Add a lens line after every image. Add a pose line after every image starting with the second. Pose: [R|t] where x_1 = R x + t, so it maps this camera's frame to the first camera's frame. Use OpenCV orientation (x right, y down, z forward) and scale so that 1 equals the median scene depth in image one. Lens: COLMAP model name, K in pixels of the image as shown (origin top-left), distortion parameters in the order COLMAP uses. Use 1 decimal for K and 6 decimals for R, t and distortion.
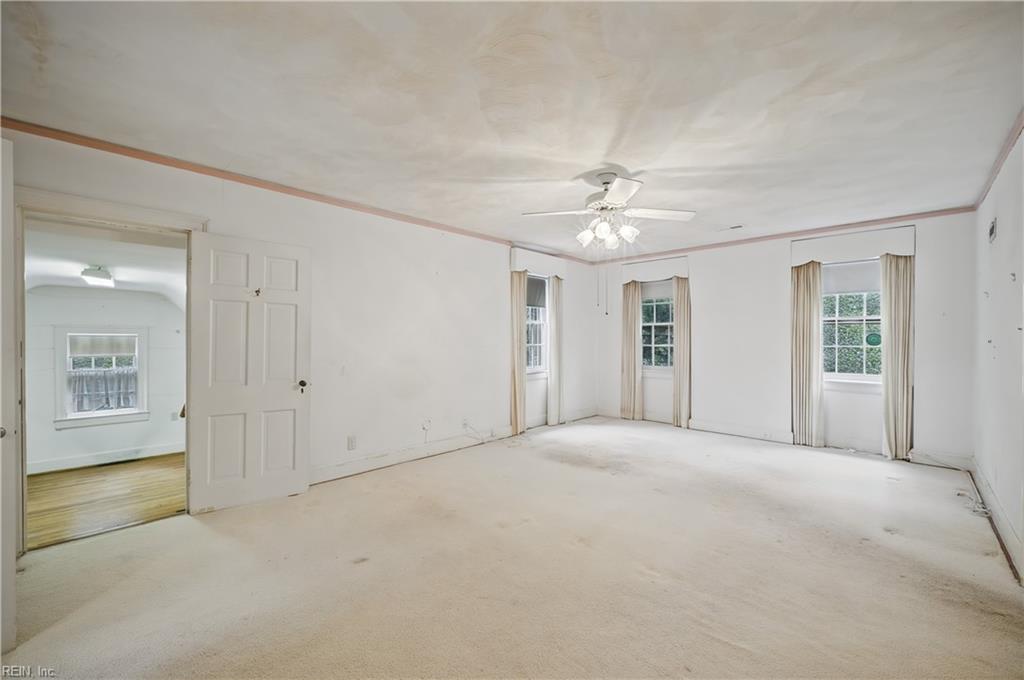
lens RADIAL K [[409.3, 0, 509.8], [0, 409.3, 341.2], [0, 0, 1]] dist [-0.000855, 0.001143]
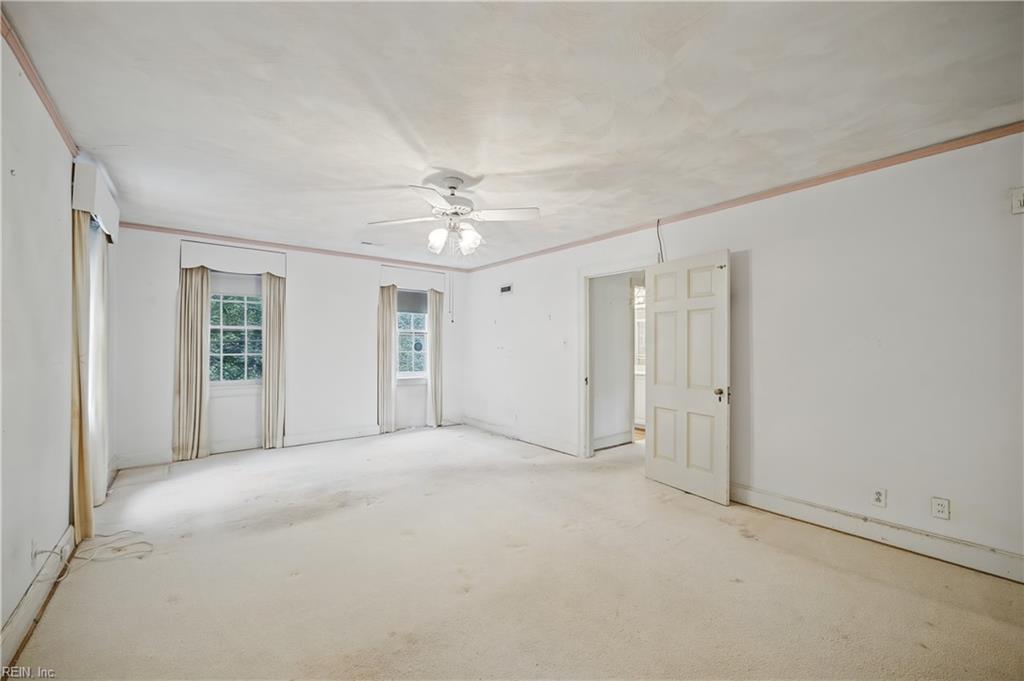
lens RADIAL K [[409.3, 0, 508.8], [0, 409.3, 340.4], [0, 0, 1]] dist [-0.000855, 0.001143]
pose [[0.146933, 0.011322, 0.989082, -0.431185], [0.004565, 0.999916, -0.012124, -0.006136], [-0.989136, 0.006296, 0.146869, 0.444257]]
